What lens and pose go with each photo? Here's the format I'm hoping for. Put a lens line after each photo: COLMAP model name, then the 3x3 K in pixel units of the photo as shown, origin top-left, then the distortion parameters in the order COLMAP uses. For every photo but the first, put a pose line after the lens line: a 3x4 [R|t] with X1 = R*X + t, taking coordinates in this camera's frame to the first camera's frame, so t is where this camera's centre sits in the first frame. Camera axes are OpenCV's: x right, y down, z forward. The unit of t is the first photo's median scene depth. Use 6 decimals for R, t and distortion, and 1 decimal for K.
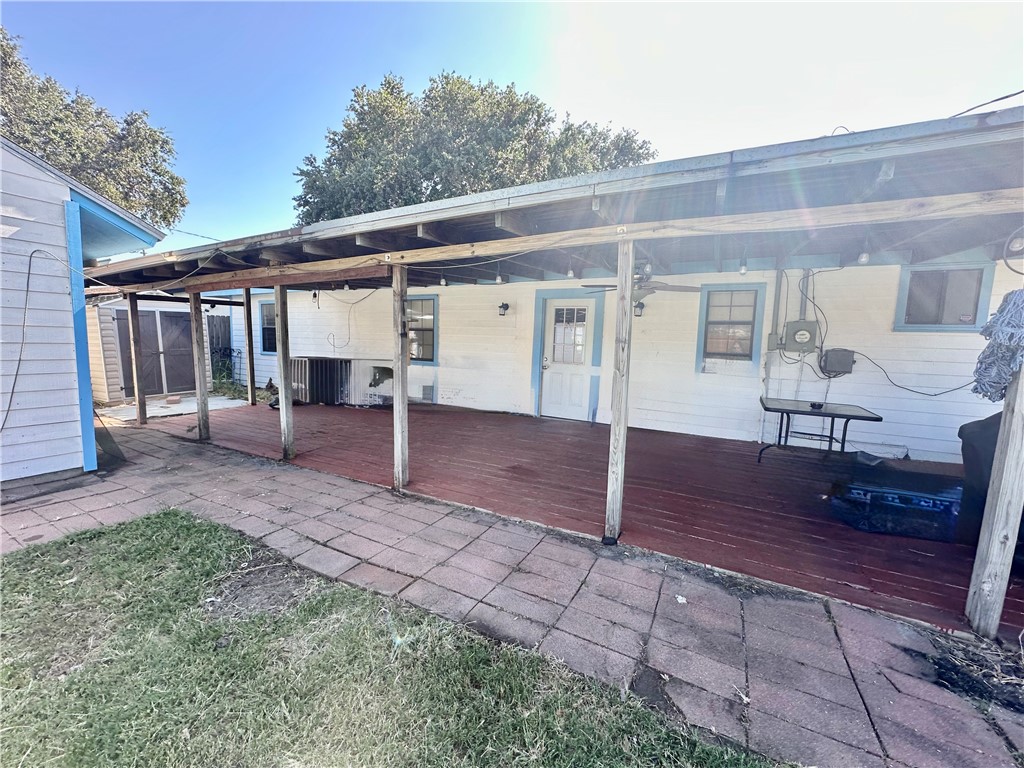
lens RADIAL K [[409.2, 0, 509.7], [0, 409.2, 386.9], [0, 0, 1]] dist [-0.000073, 0.000359]
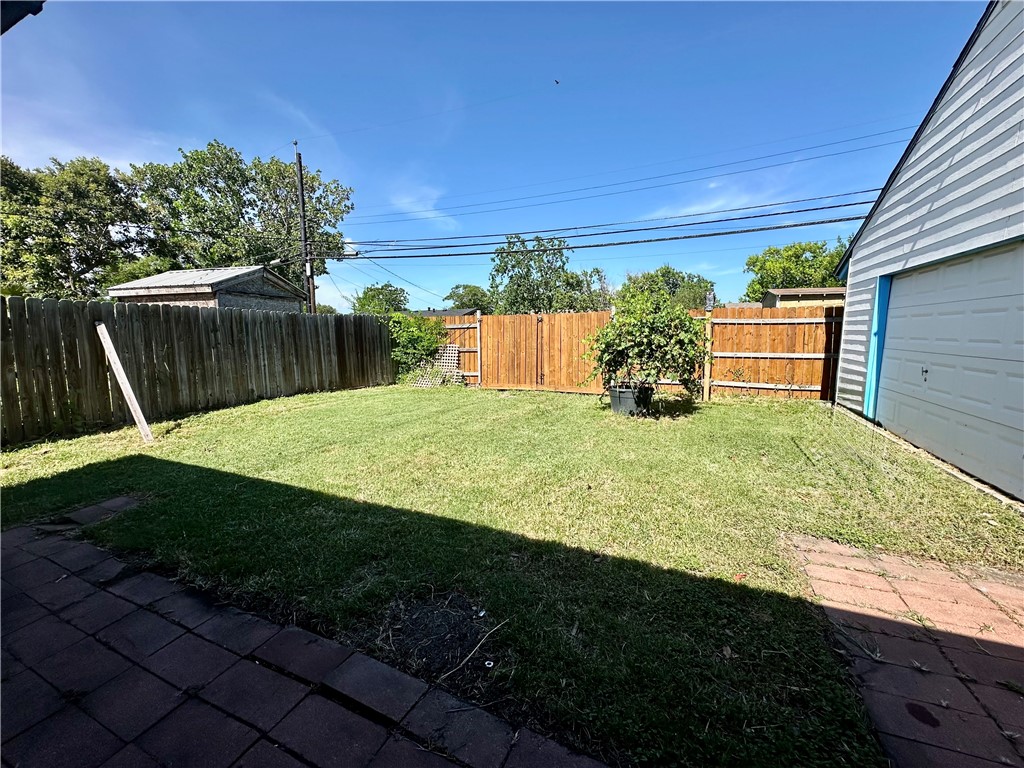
lens RADIAL K [[409.2, 0, 513.2], [0, 409.2, 383.9], [0, 0, 1]] dist [-0.000073, 0.000359]
pose [[-0.997215, -0.011543, -0.073684, -0.298153], [-0.028175, 0.973046, 0.228884, -0.099317], [0.069056, 0.230322, -0.970661, 0.750158]]
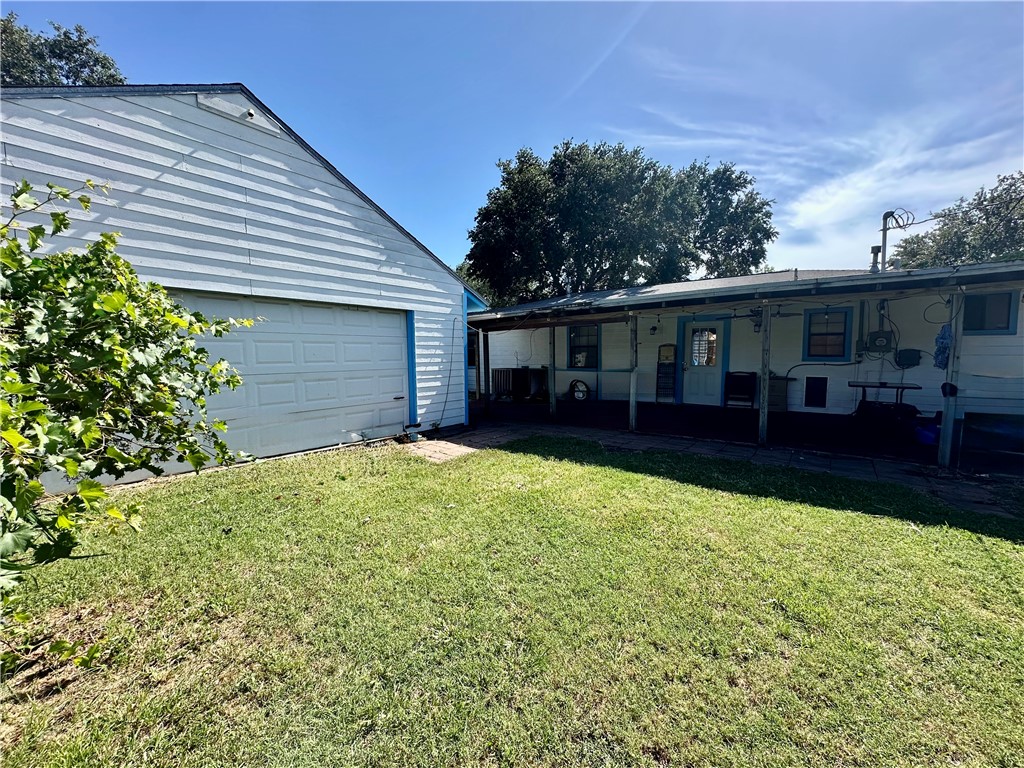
lens RADIAL K [[409.2, 0, 508.2], [0, 409.2, 388.6], [0, 0, 1]] dist [-0.000073, 0.000359]
pose [[0.982053, -0.021128, -0.187418, -0.349014], [0.016282, 0.999493, -0.027357, 0.067023], [0.187901, 0.023814, 0.981899, -0.723925]]
